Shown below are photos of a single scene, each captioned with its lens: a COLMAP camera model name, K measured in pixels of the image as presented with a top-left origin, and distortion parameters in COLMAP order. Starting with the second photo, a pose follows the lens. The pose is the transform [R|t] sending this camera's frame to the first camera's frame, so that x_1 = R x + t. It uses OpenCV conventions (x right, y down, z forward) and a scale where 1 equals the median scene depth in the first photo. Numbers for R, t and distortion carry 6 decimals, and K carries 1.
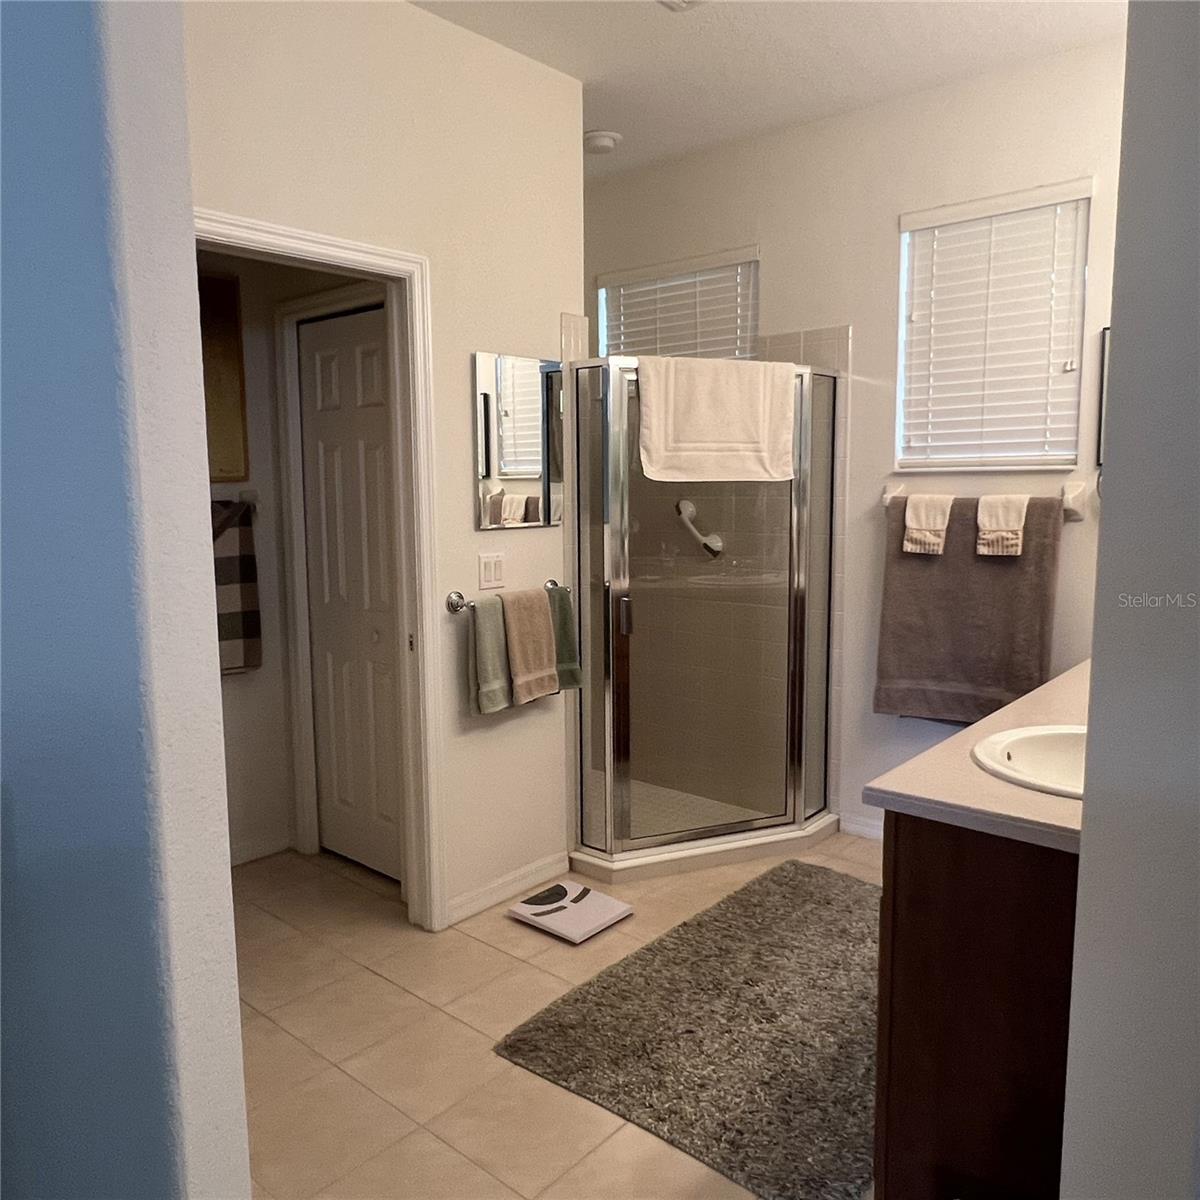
lens RADIAL K [[948.2, 0, 592.4], [0, 948.2, 601.9], [0, 0, 1]] dist [-0.005520, -0.003706]
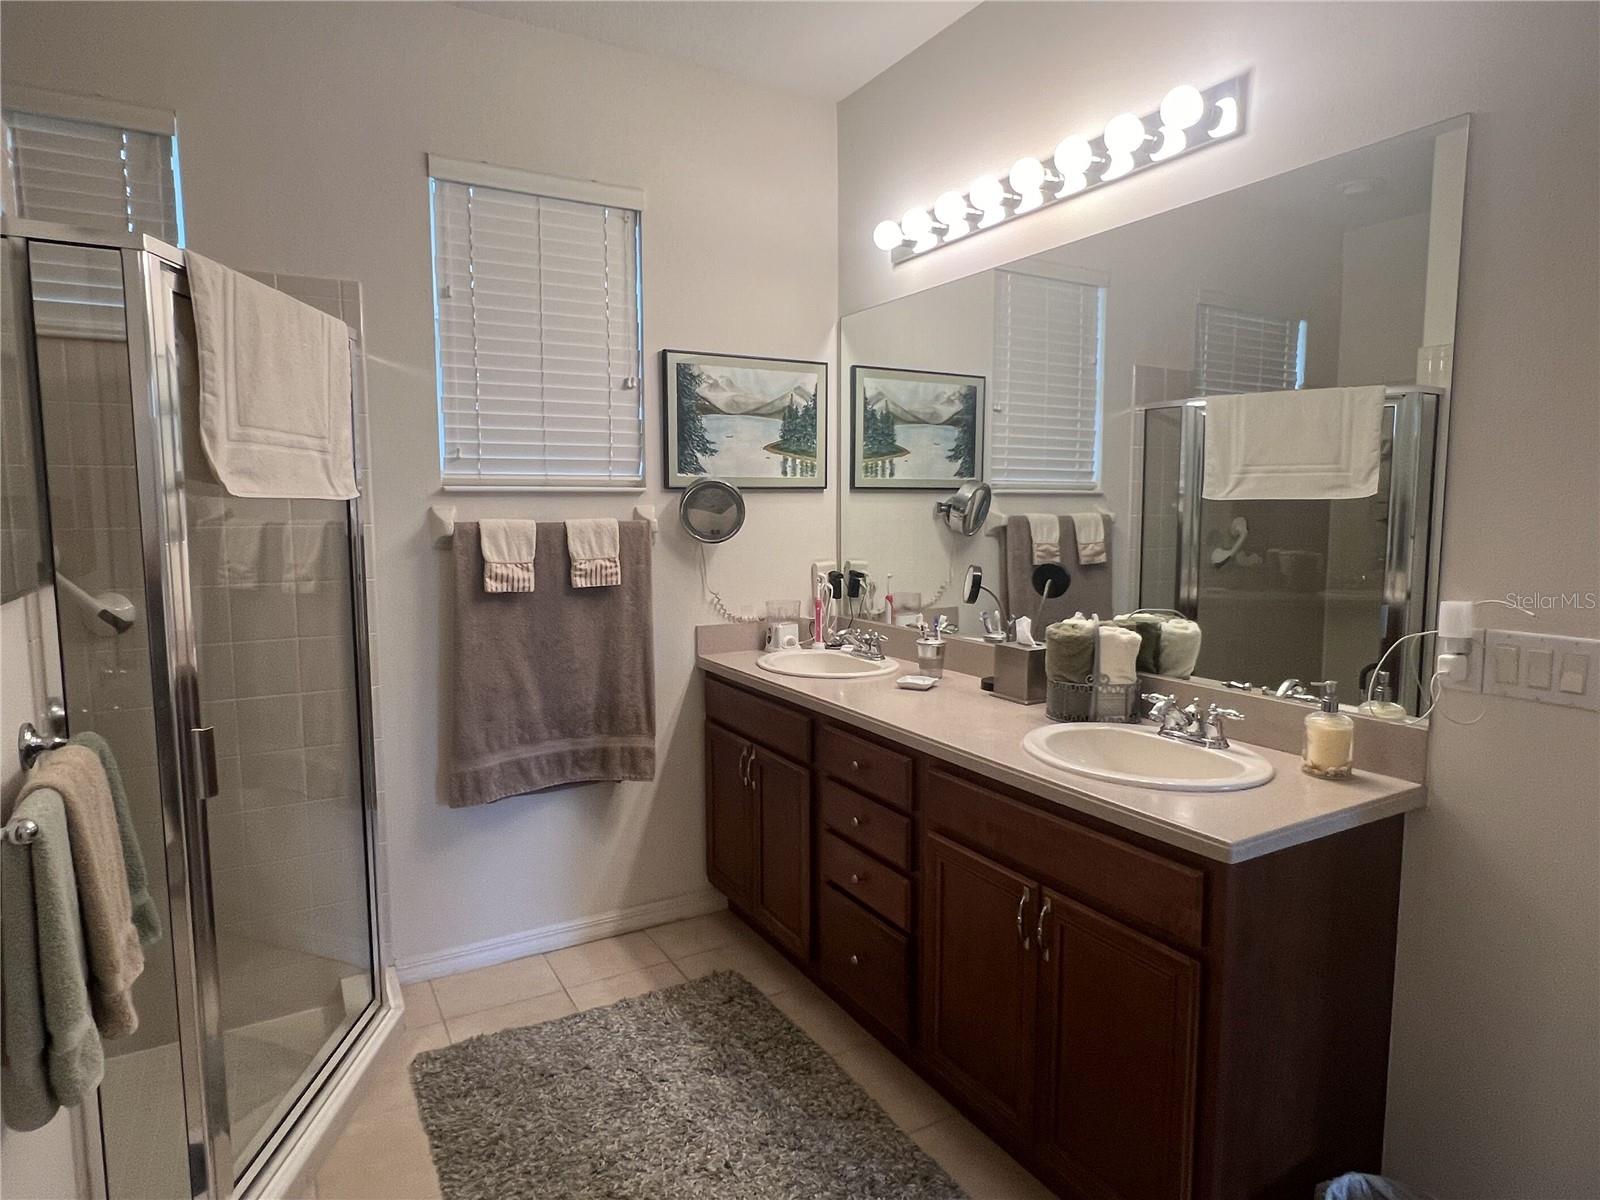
lens RADIAL K [[917.3, 0, 794.3], [0, 917.3, 595.4], [0, 0, 1]] dist [-0.002978, -0.002068]
pose [[0.326218, -0.083278, 0.941619, -0.306452], [0.115340, 0.992176, 0.047790, -0.058658], [-0.938232, 0.093017, 0.333271, 0.521745]]
